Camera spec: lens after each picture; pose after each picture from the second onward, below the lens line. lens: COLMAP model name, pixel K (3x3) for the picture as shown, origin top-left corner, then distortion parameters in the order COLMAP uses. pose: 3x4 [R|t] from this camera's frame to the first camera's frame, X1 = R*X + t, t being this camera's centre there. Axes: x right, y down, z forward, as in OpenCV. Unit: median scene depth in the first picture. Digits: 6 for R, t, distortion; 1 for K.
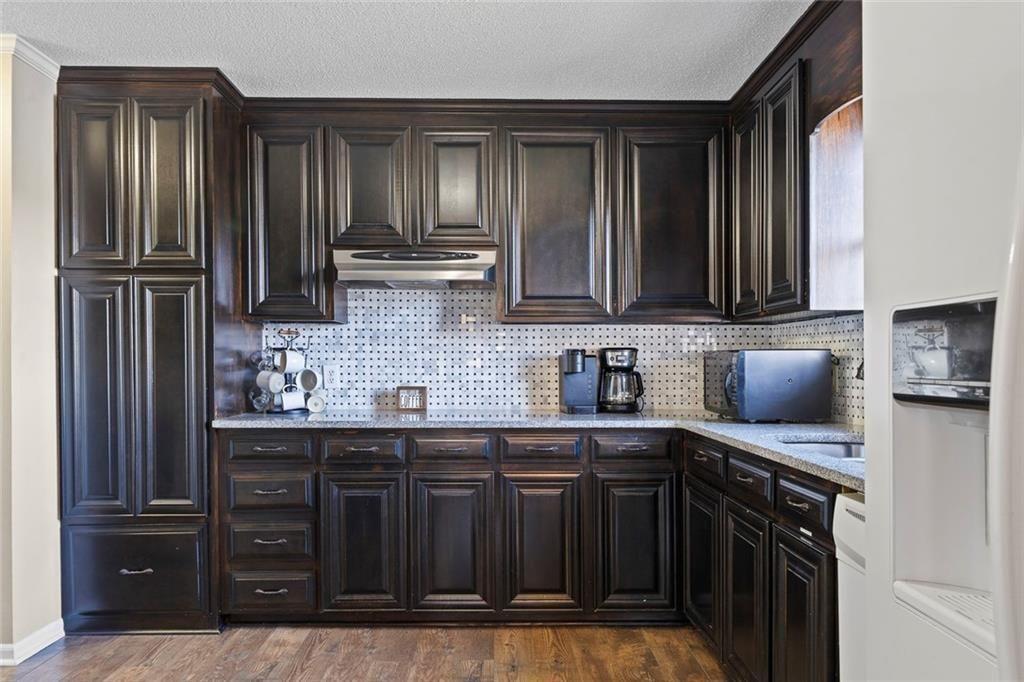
lens RADIAL K [[708.1, 0, 512.0], [0, 708.1, 367.5], [0, 0, 1]] dist [0.001584, 0.000745]
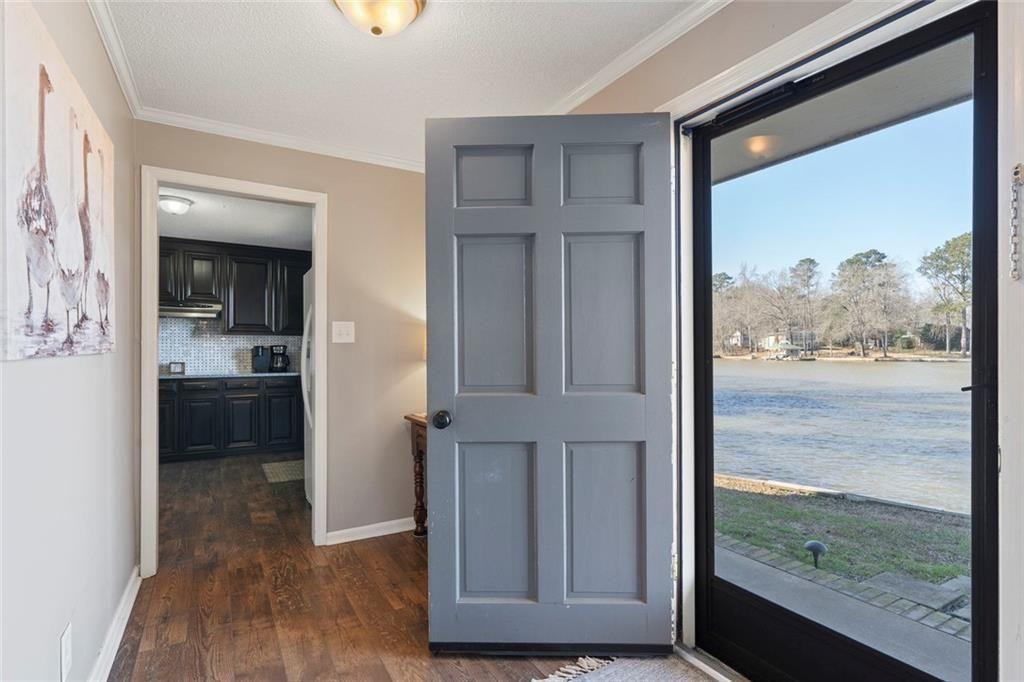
lens RADIAL K [[495.4, 0, 509.4], [0, 495.4, 345.4], [0, 0, 1]] dist [-0.000988, -0.000057]
pose [[0.870057, 0.005832, 0.492916, -0.000481], [0.003917, 0.999817, -0.018744, 0.007541], [-0.492935, 0.018239, 0.869875, -0.911669]]
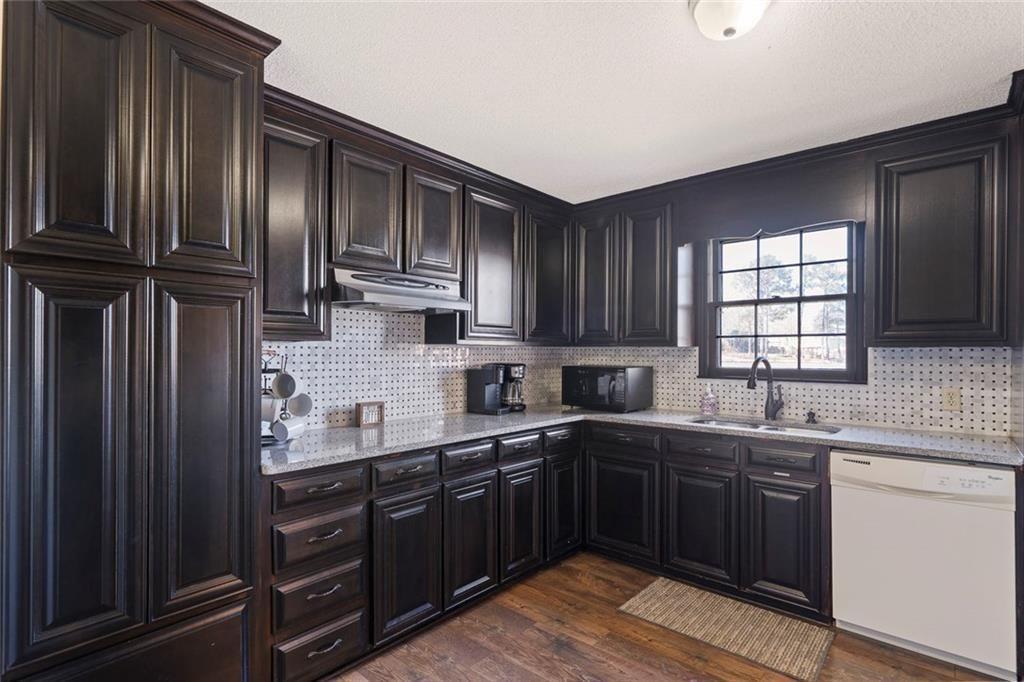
lens RADIAL K [[500.7, 0, 509.2], [0, 500.7, 348.7], [0, 0, 1]] dist [0.002895, 0.000265]
pose [[0.676180, 0.006528, 0.736707, -0.579322], [0.004669, 0.999903, -0.013145, -0.044656], [-0.736721, 0.012328, 0.676084, 0.357487]]
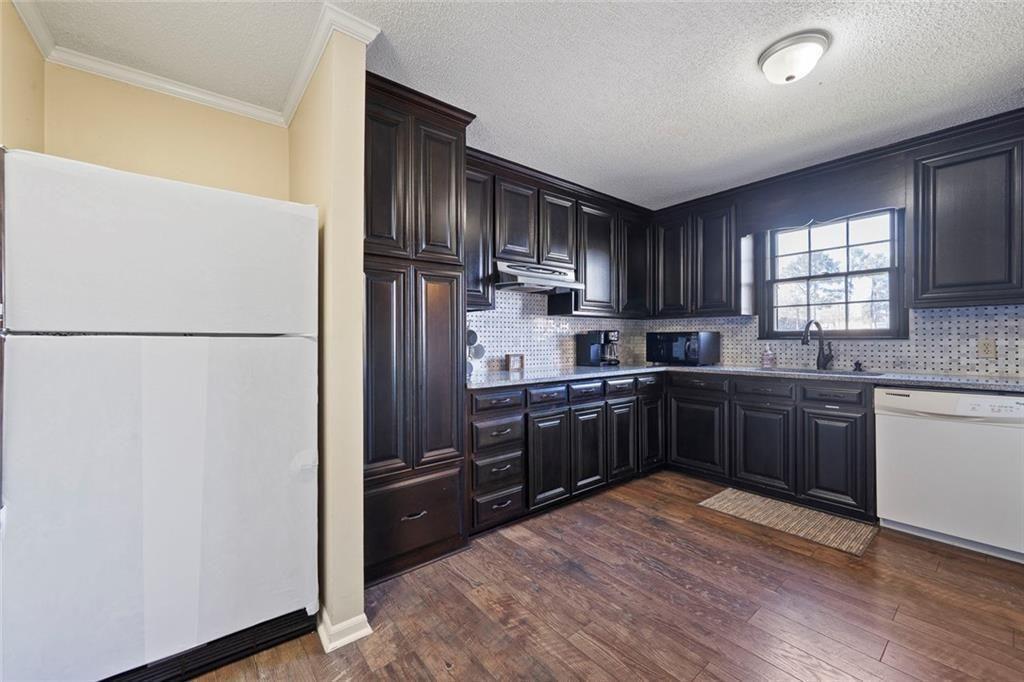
lens RADIAL K [[400.9, 0, 509.7], [0, 400.9, 338.5], [0, 0, 1]] dist [-0.000882, -0.000381]
pose [[0.794174, -0.003198, 0.607681, -0.714146], [0.011541, 0.999885, -0.009820, 0.001295], [-0.607580, 0.014812, 0.794120, 0.328358]]
